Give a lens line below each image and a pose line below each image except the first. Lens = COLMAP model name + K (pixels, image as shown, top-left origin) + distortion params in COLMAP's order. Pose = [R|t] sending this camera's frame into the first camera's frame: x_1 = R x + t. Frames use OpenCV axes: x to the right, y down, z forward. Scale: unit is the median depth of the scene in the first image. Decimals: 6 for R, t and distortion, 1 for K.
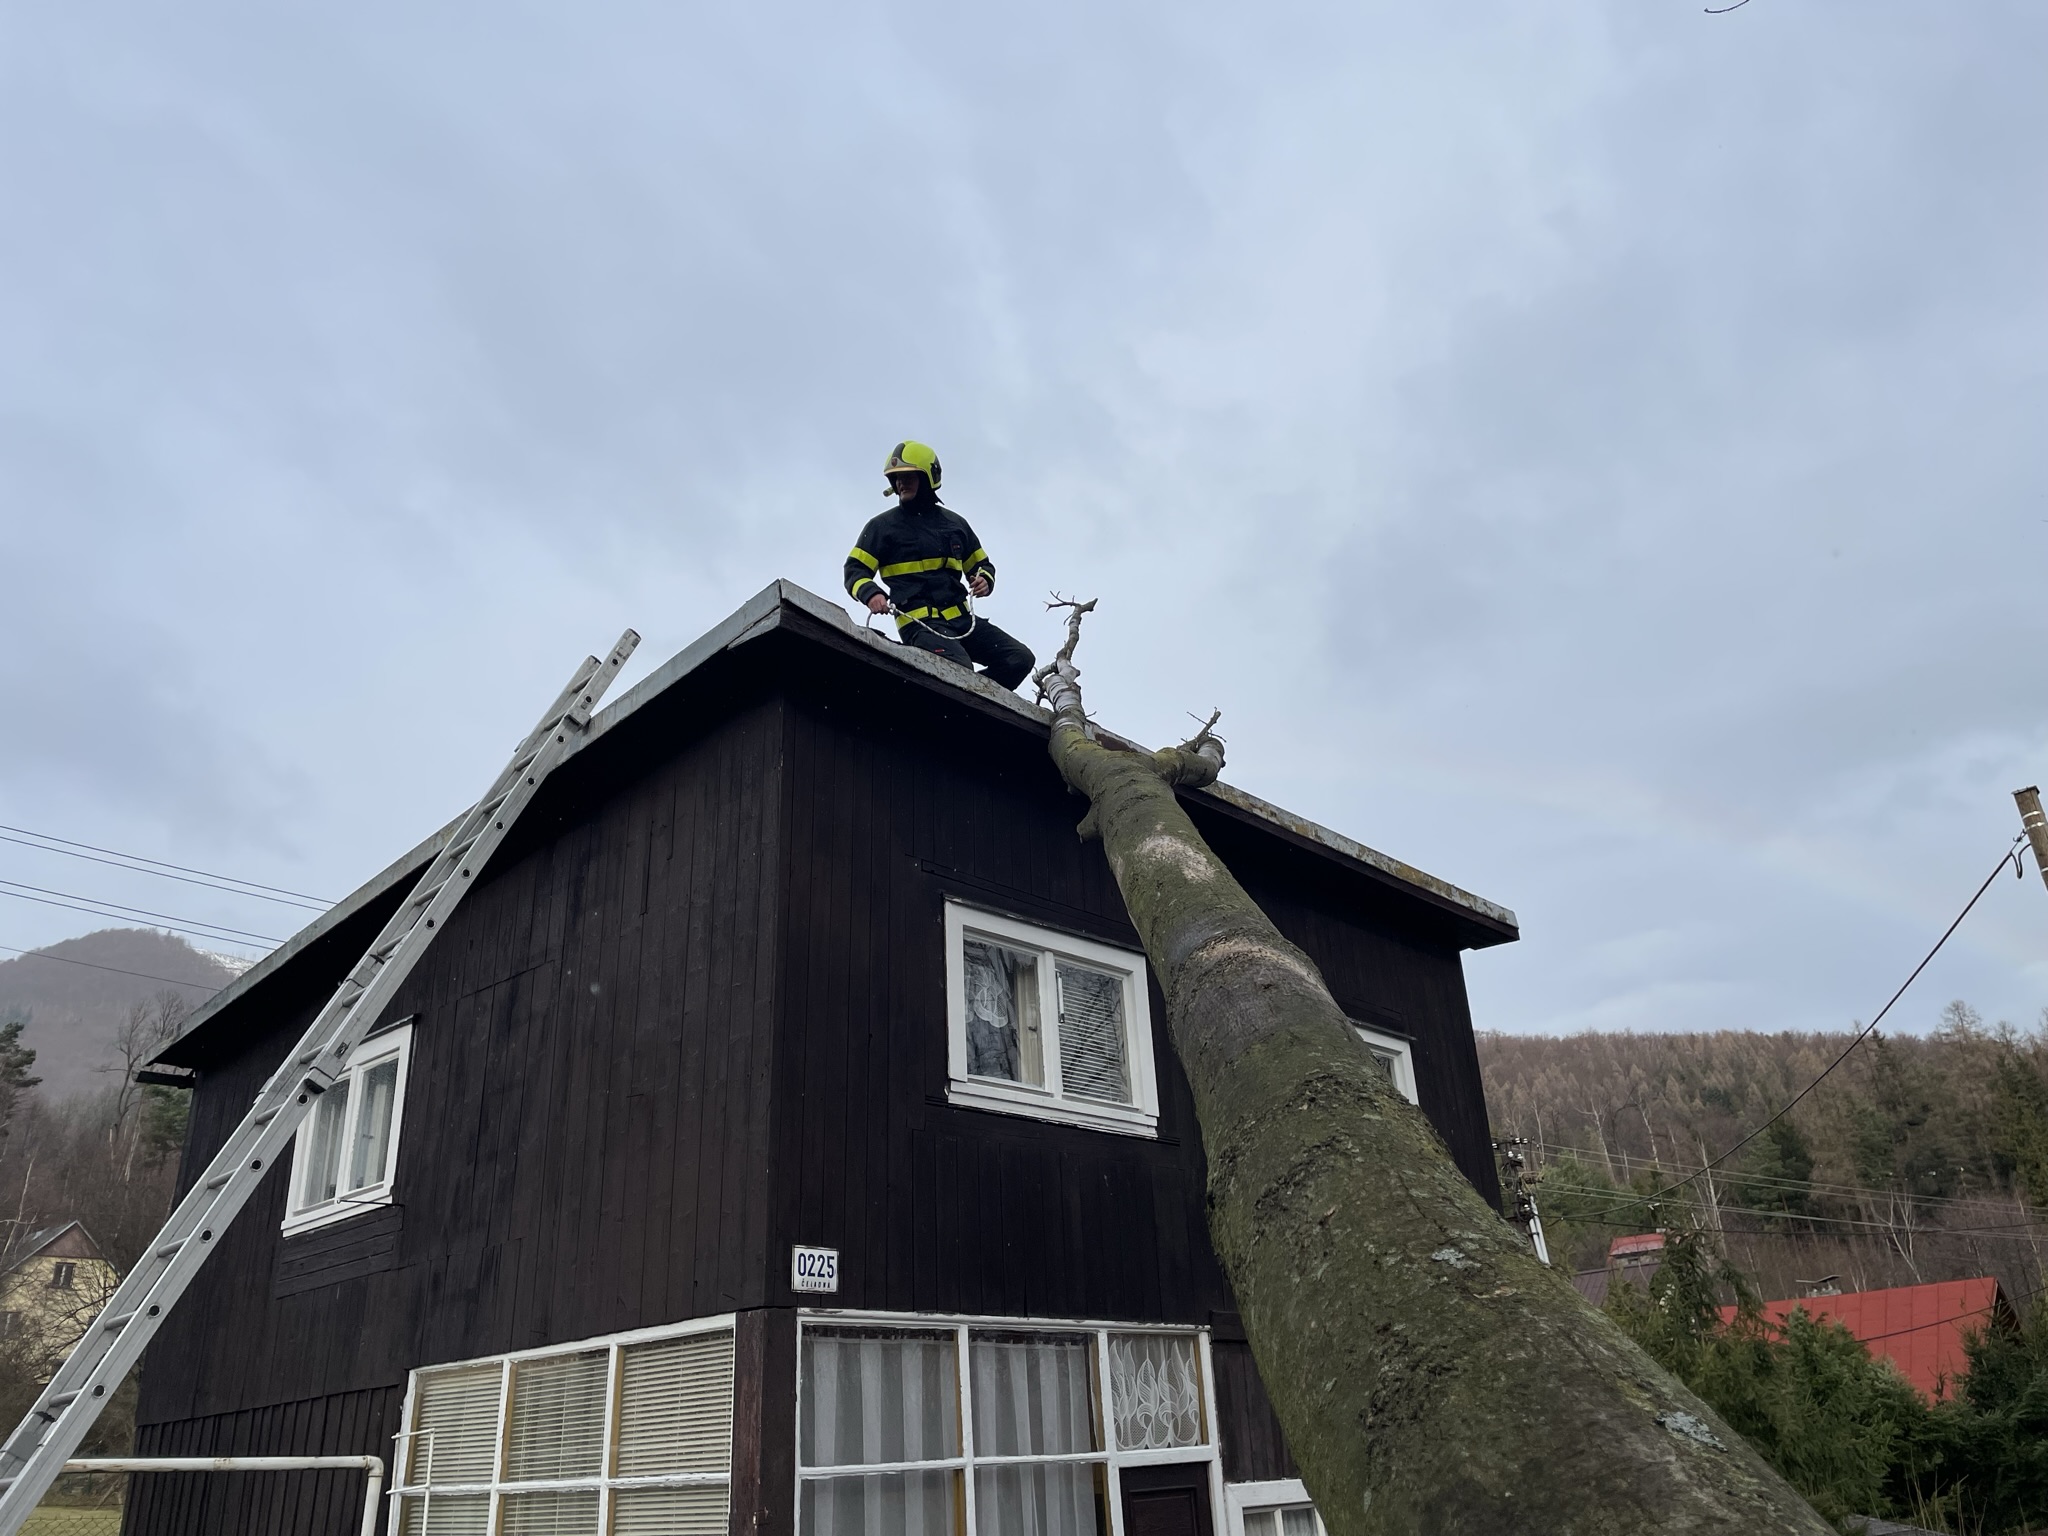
lens RADIAL K [[1528.1, 0, 1032.7], [0, 1528.1, 745.5], [0, 0, 1]] dist [0.081740, -0.102049]
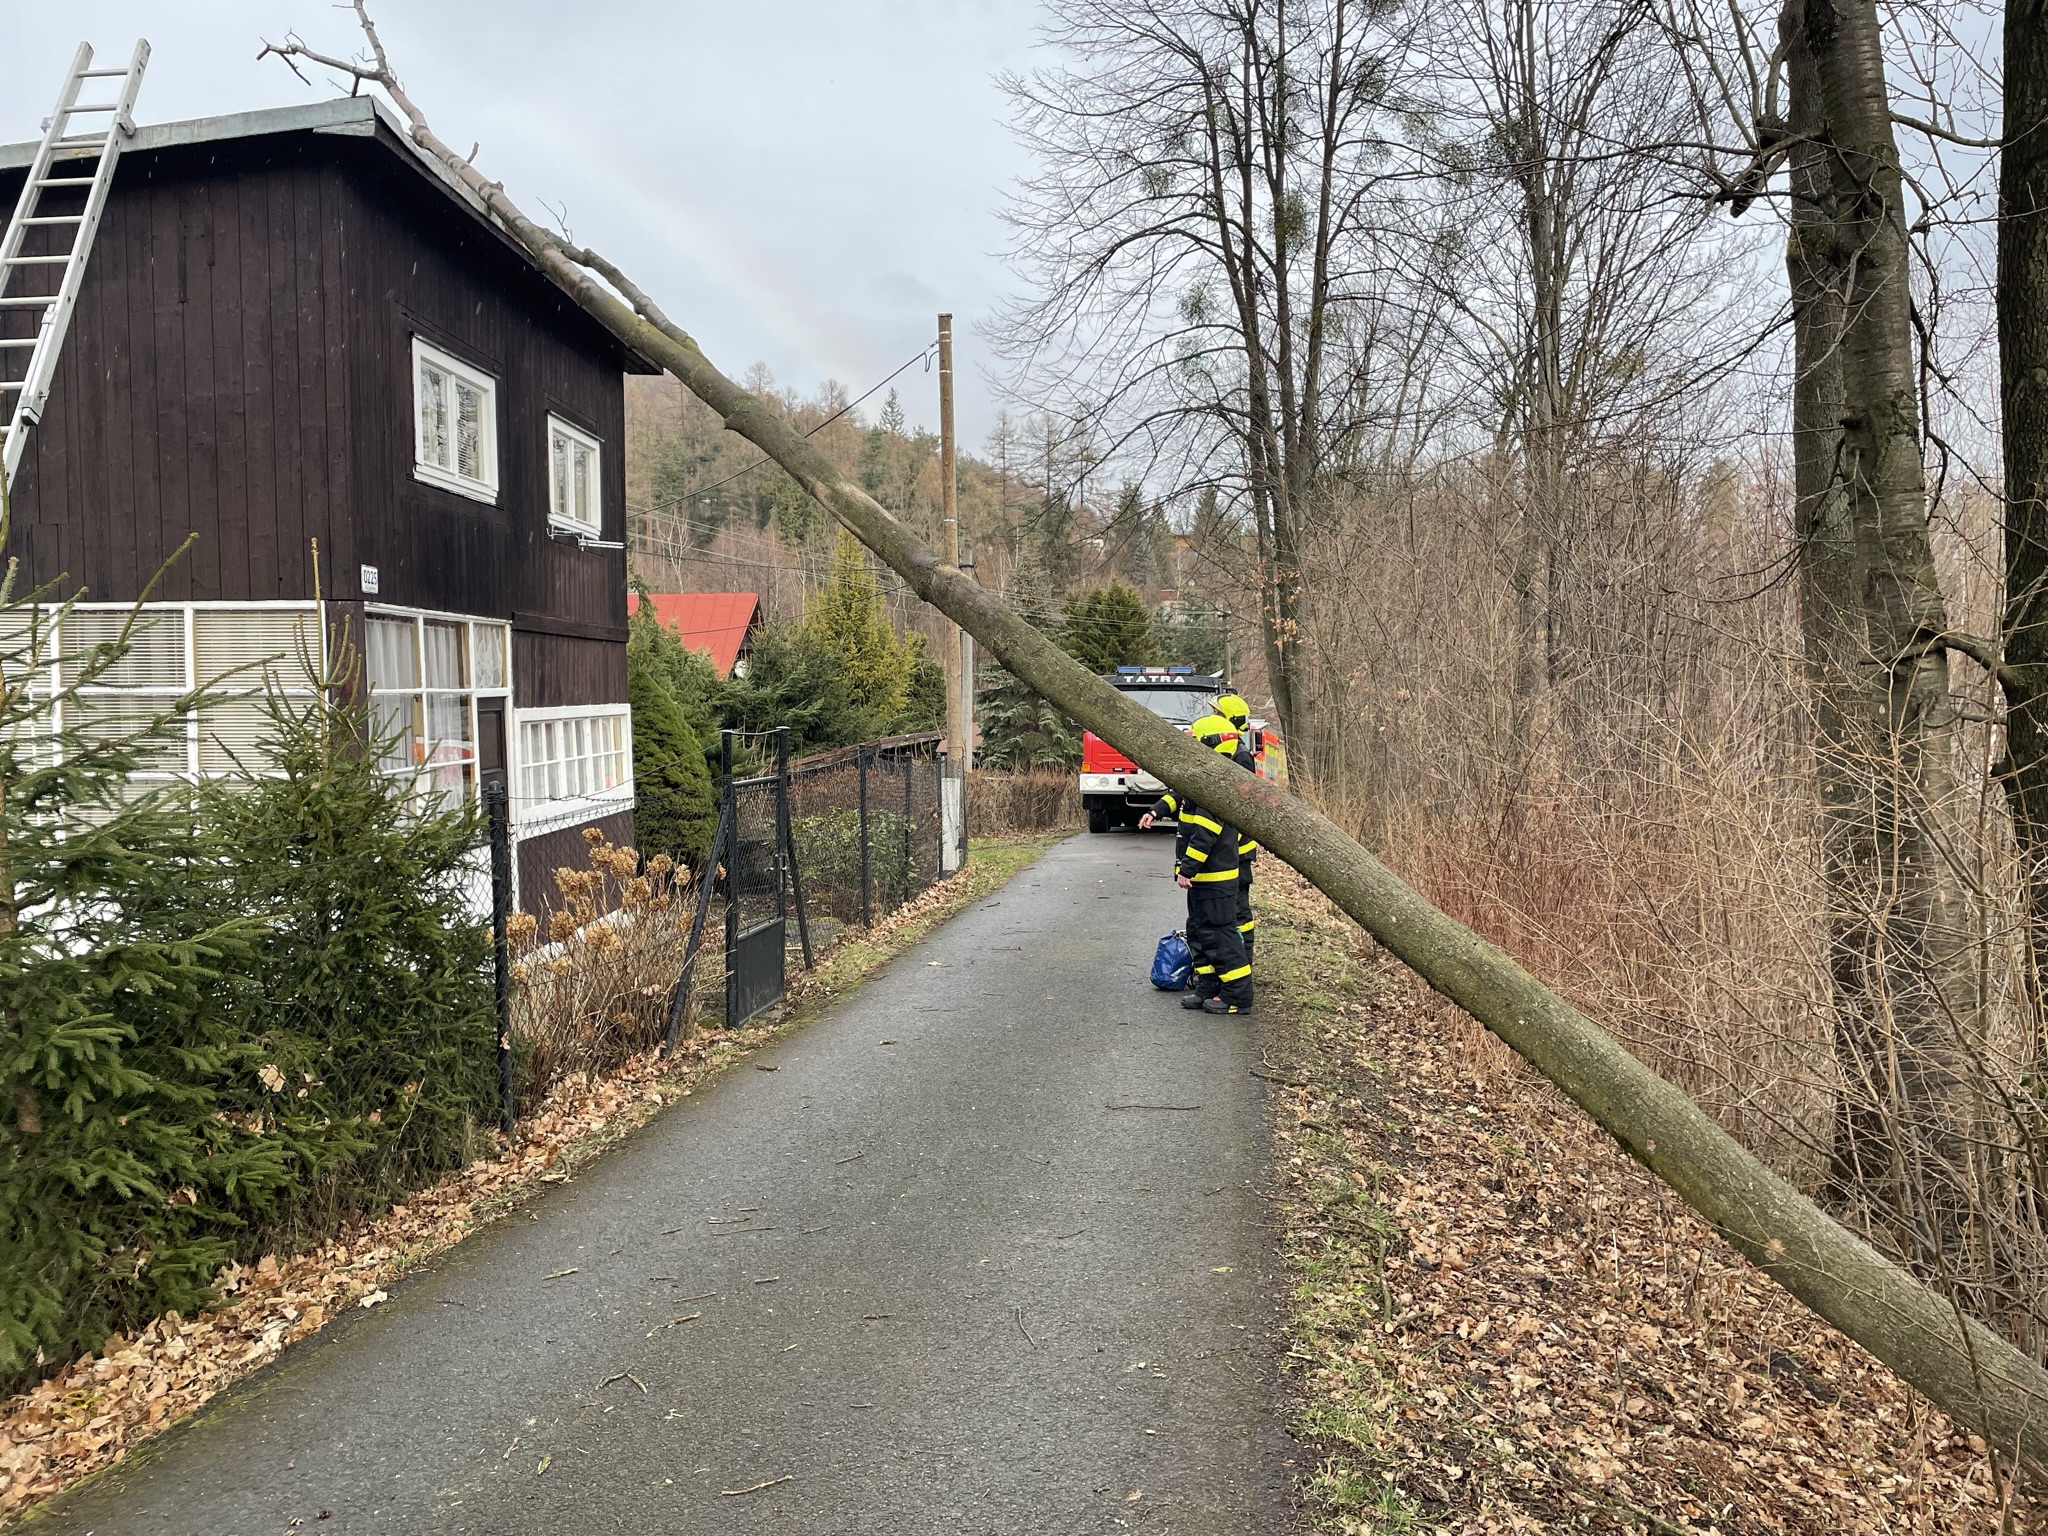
lens RADIAL K [[1518.0, 0, 1029.4], [0, 1518.0, 761.5], [0, 0, 1]] dist [0.107081, -0.139283]
pose [[0.742302, 0.011769, 0.669962, -0.589983], [-0.309637, 0.892716, 0.327389, -0.193783], [-0.594232, -0.450467, 0.666309, -0.476632]]
